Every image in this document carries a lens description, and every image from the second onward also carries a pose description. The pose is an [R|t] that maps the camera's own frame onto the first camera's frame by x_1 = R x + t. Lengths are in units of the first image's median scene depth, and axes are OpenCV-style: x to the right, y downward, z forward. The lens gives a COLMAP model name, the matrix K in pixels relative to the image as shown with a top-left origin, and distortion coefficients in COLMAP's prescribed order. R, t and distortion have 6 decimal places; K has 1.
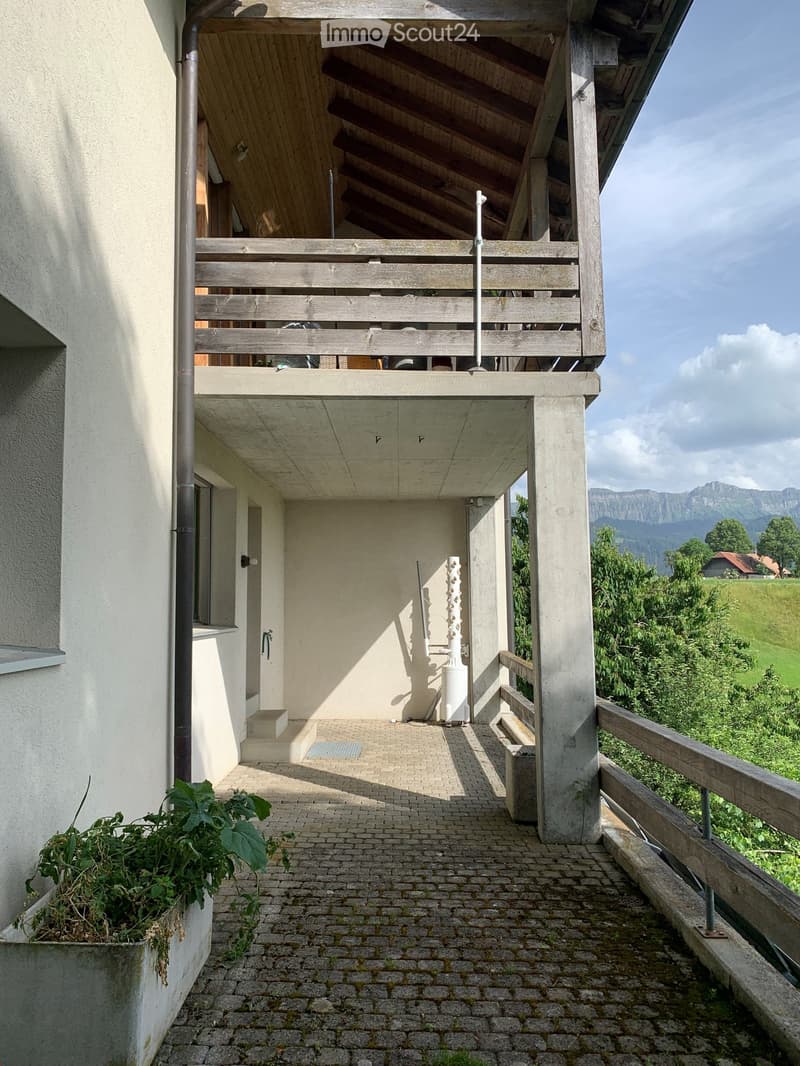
lens RADIAL K [[805.6, 0, 411.6], [0, 805.6, 536.1], [0, 0, 1]] dist [0.142712, -0.305402]
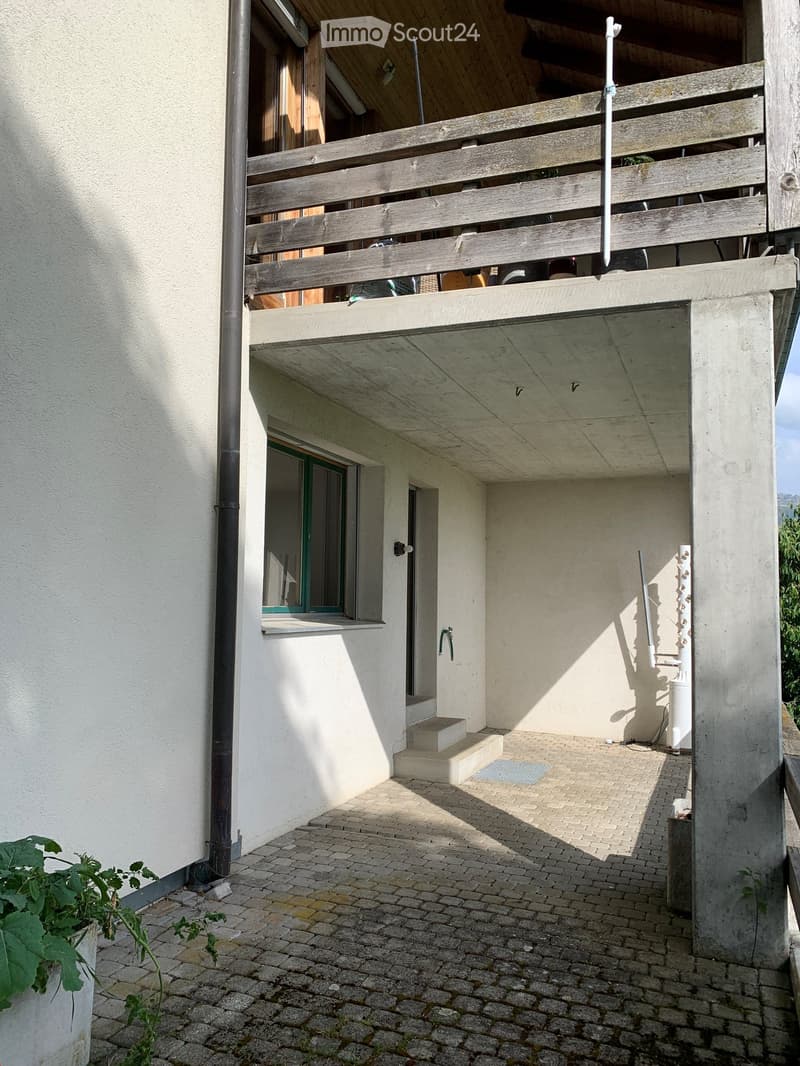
lens RADIAL K [[826.1, 0, 401.7], [0, 826.1, 546.0], [0, 0, 1]] dist [0.042057, -0.031402]
pose [[0.932490, -0.001028, -0.361194, 0.176603], [0.007711, 0.999825, 0.017063, 0.019992], [0.361113, -0.018697, 0.932334, 0.255424]]
